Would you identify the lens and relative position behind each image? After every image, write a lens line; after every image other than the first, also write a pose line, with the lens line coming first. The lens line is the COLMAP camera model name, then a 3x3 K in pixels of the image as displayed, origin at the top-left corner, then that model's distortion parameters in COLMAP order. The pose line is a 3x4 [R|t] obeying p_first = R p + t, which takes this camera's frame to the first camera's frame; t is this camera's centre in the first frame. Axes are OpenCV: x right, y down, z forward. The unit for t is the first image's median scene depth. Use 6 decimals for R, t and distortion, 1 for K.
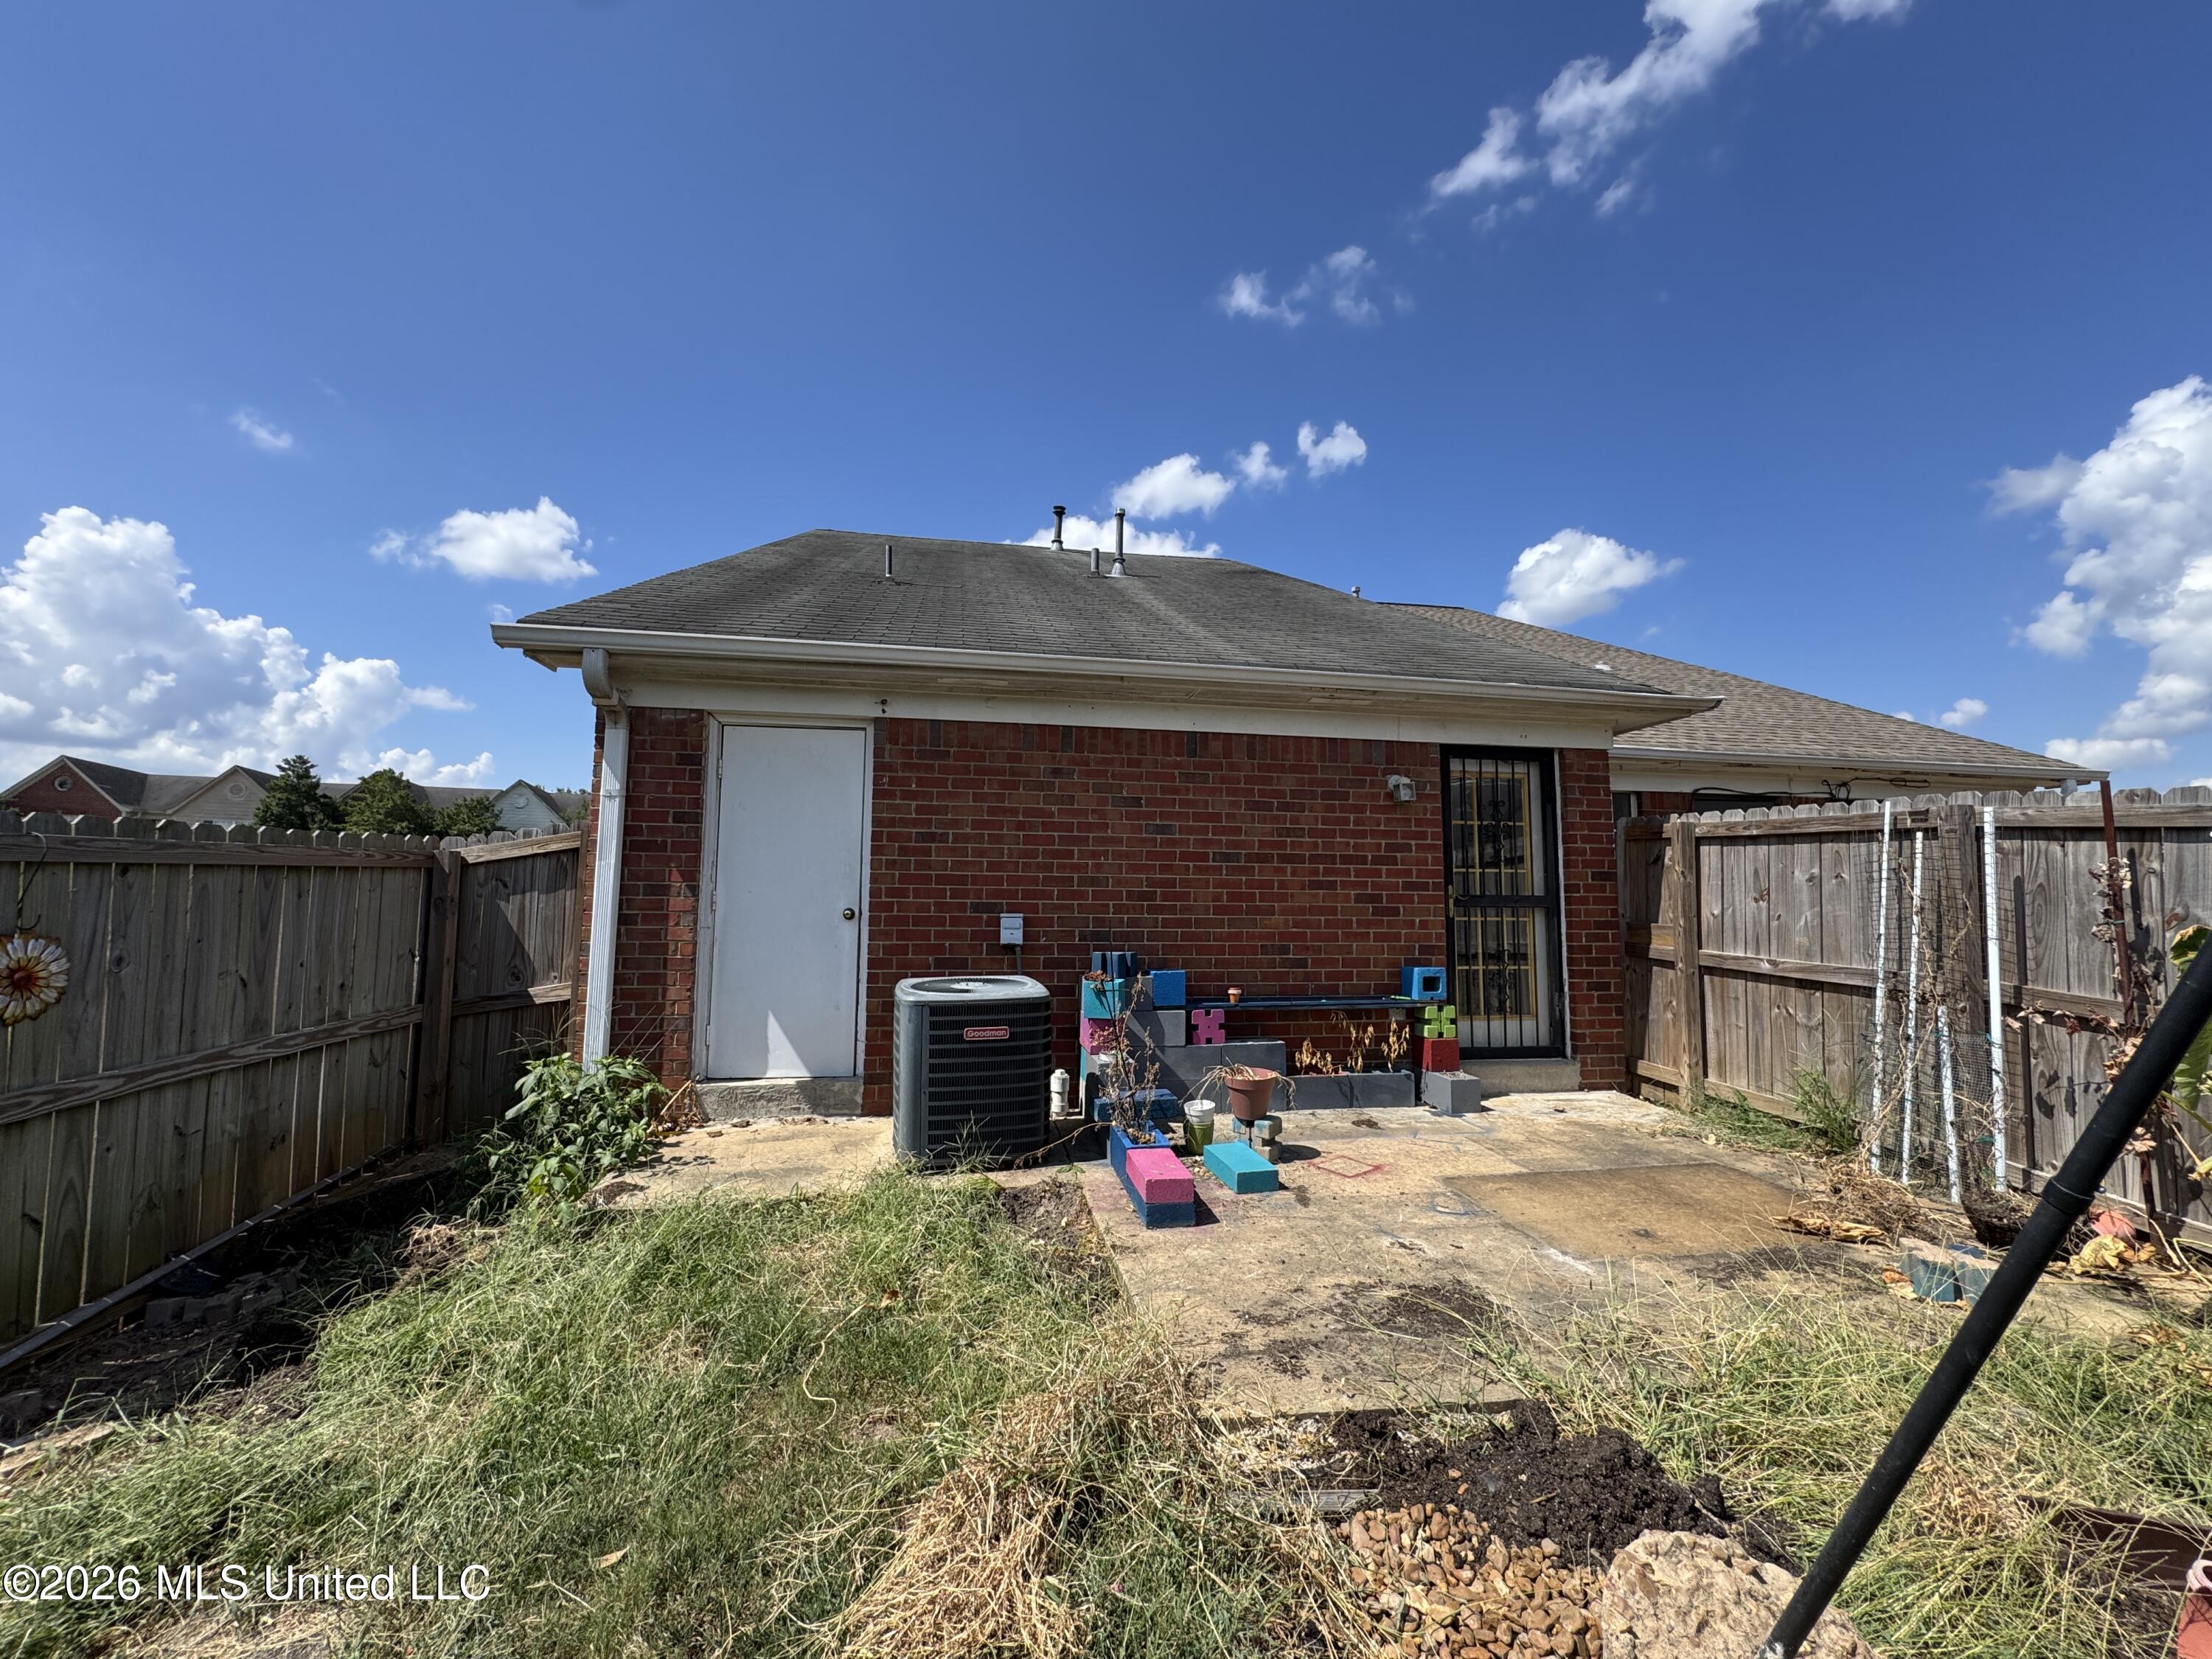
lens RADIAL K [[882.5, 0, 1106.6], [0, 882.5, 832.6], [0, 0, 1]] dist [0.000853, 0.000200]
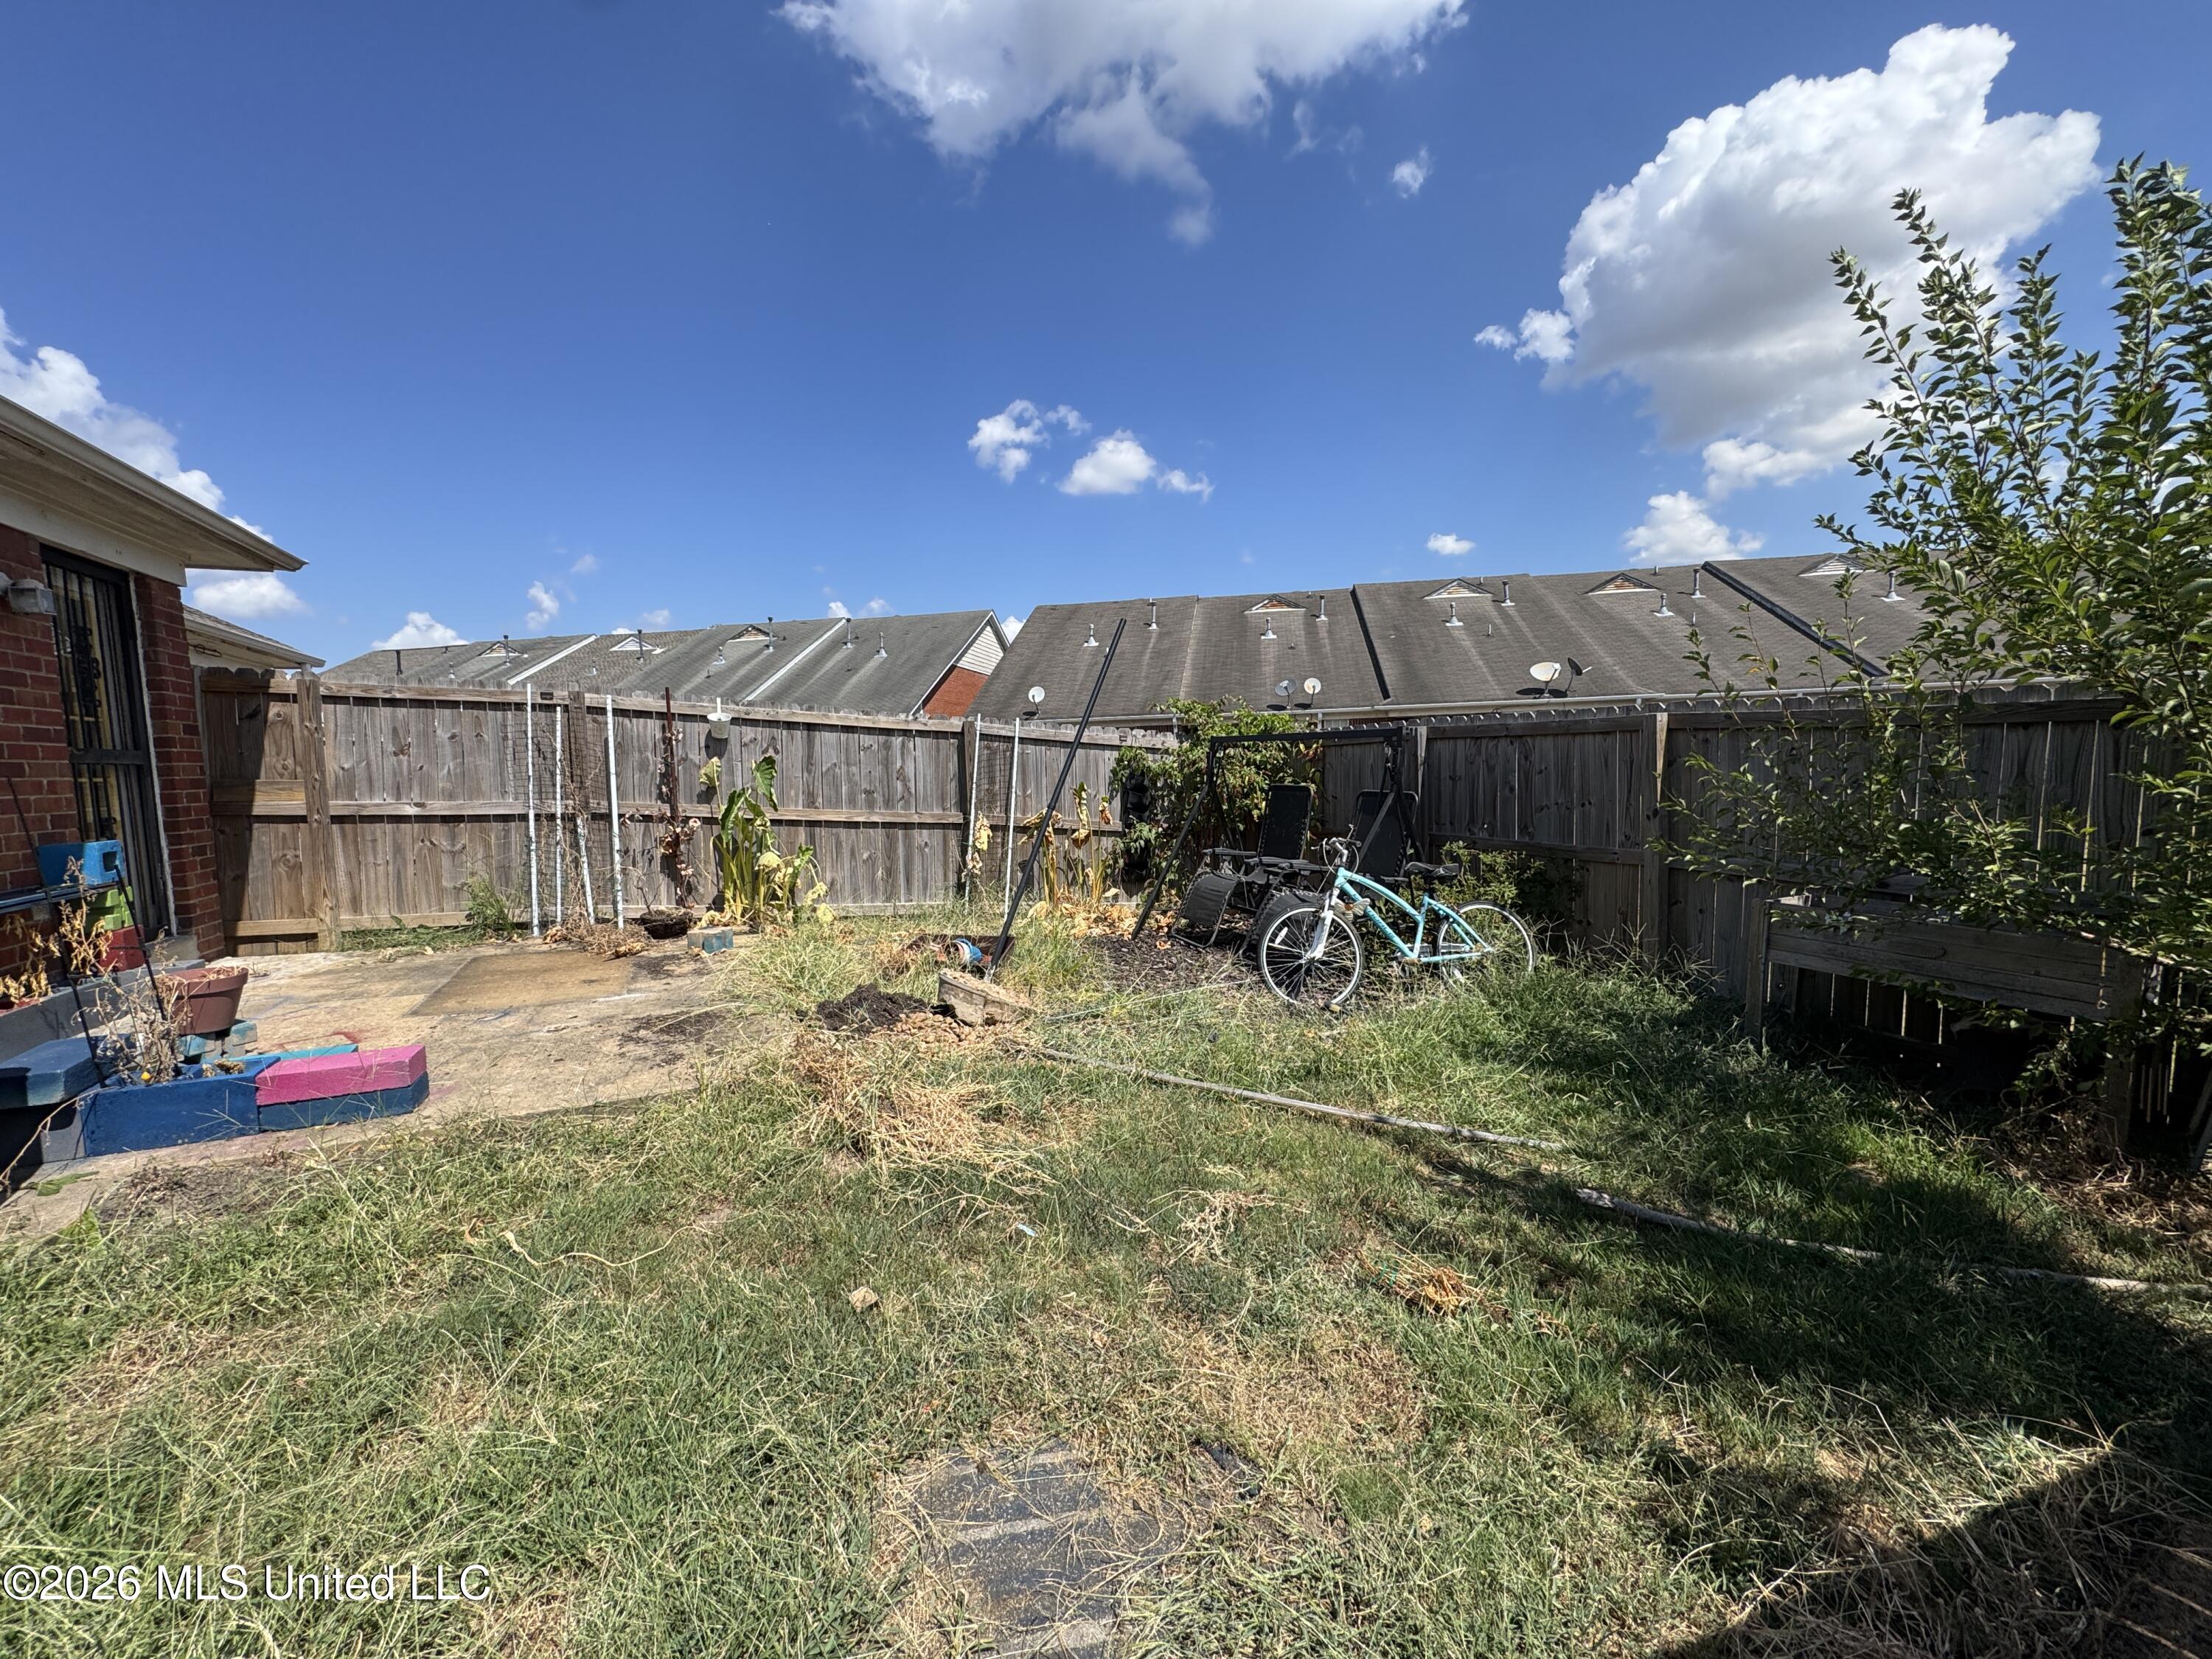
lens RADIAL K [[882.5, 0, 1106.0], [0, 882.5, 838.2], [0, 0, 1]] dist [0.000853, 0.000200]
pose [[-0.235138, -0.088685, 0.967908, -0.667798], [-0.059039, 0.995293, 0.076851, 0.043275], [-0.970167, -0.039074, -0.239267, 0.377147]]
